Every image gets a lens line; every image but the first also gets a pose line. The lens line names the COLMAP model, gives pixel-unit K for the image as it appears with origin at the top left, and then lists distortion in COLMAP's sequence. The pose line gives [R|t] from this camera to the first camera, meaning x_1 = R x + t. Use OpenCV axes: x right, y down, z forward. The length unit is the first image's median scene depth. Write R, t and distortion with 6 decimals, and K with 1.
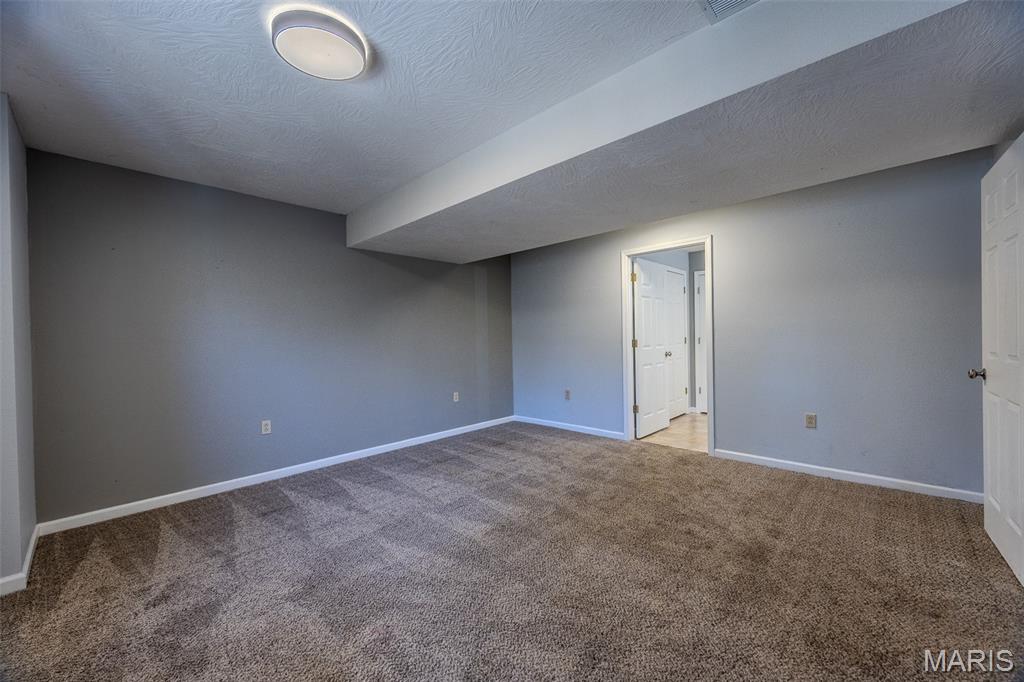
lens RADIAL K [[391.1, 0, 516.7], [0, 391.1, 340.5], [0, 0, 1]] dist [0.001490, -0.000034]
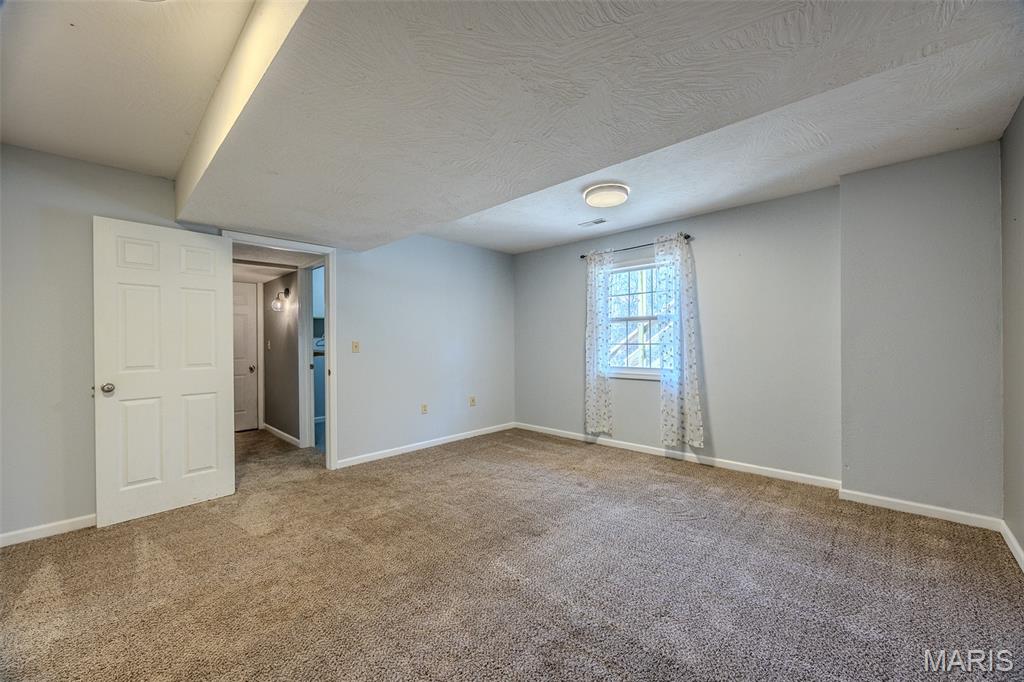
lens RADIAL K [[390.2, 0, 517.0], [0, 390.2, 340.7], [0, 0, 1]] dist [-0.000394, 0.000425]
pose [[-0.999501, 0.030631, 0.007739, -0.020429], [0.030684, 0.999505, 0.006927, -0.017208], [-0.007523, 0.007161, -0.999946, 1.501120]]
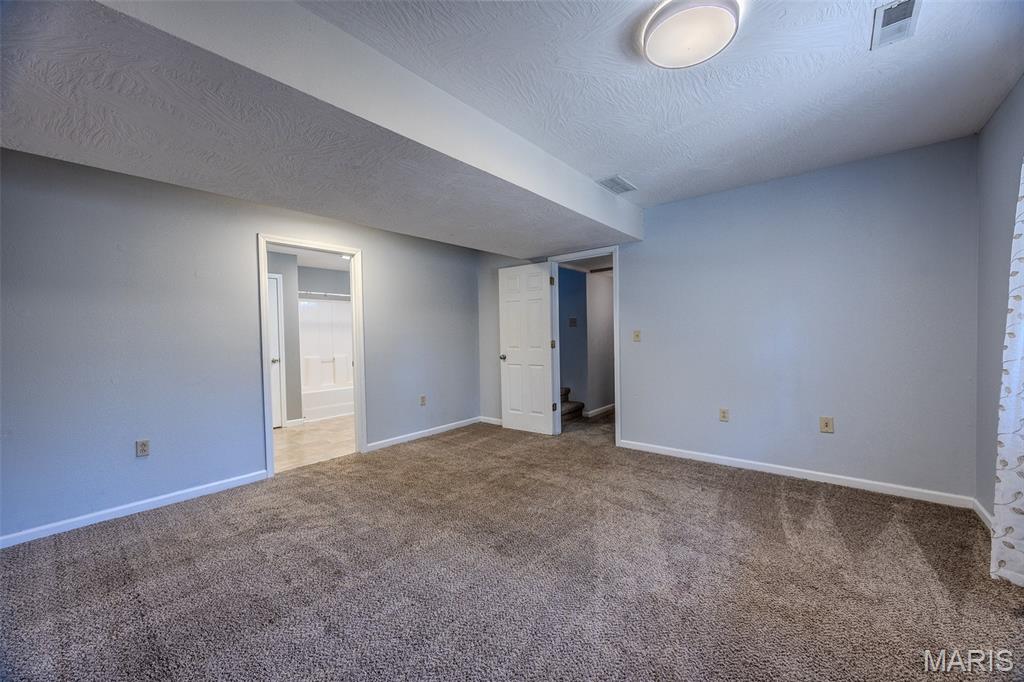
lens RADIAL K [[390.2, 0, 517.0], [0, 390.2, 340.7], [0, 0, 1]] dist [-0.000394, 0.000425]
pose [[-0.068714, 0.007802, 0.997606, -0.719438], [0.032080, 0.999470, -0.005607, 0.005897], [-0.997120, 0.031618, -0.068928, 0.755059]]
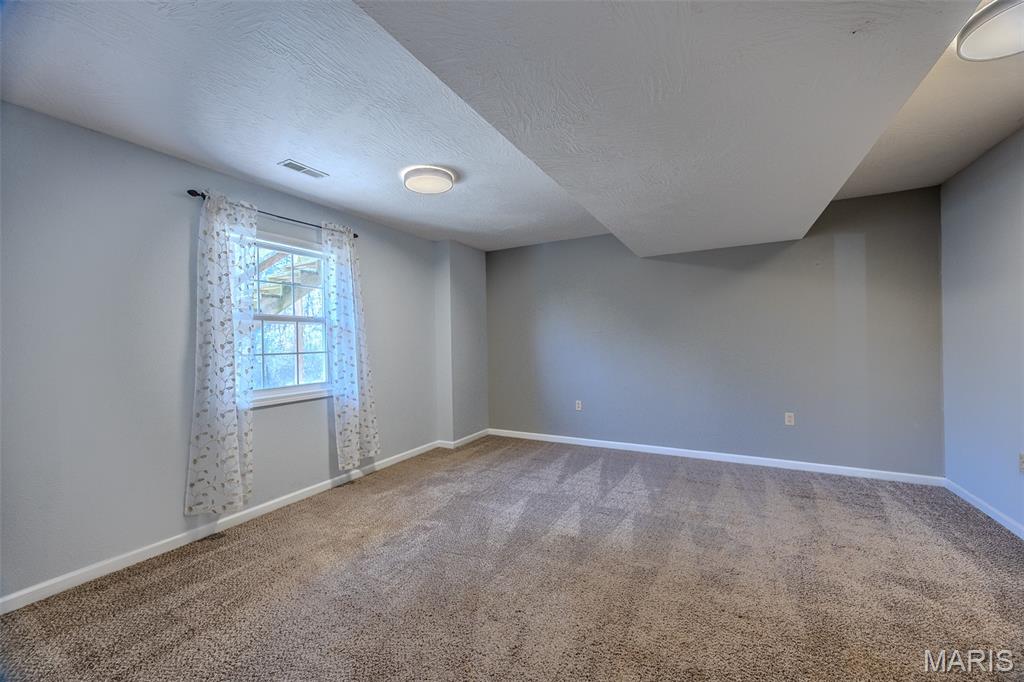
lens RADIAL K [[391.1, 0, 516.7], [0, 391.1, 340.5], [0, 0, 1]] dist [0.001490, -0.000034]
pose [[0.250224, 0.009240, -0.968144, 0.652438], [0.006107, 0.999920, 0.011122, -0.023152], [0.968169, -0.008696, 0.250148, 0.466445]]
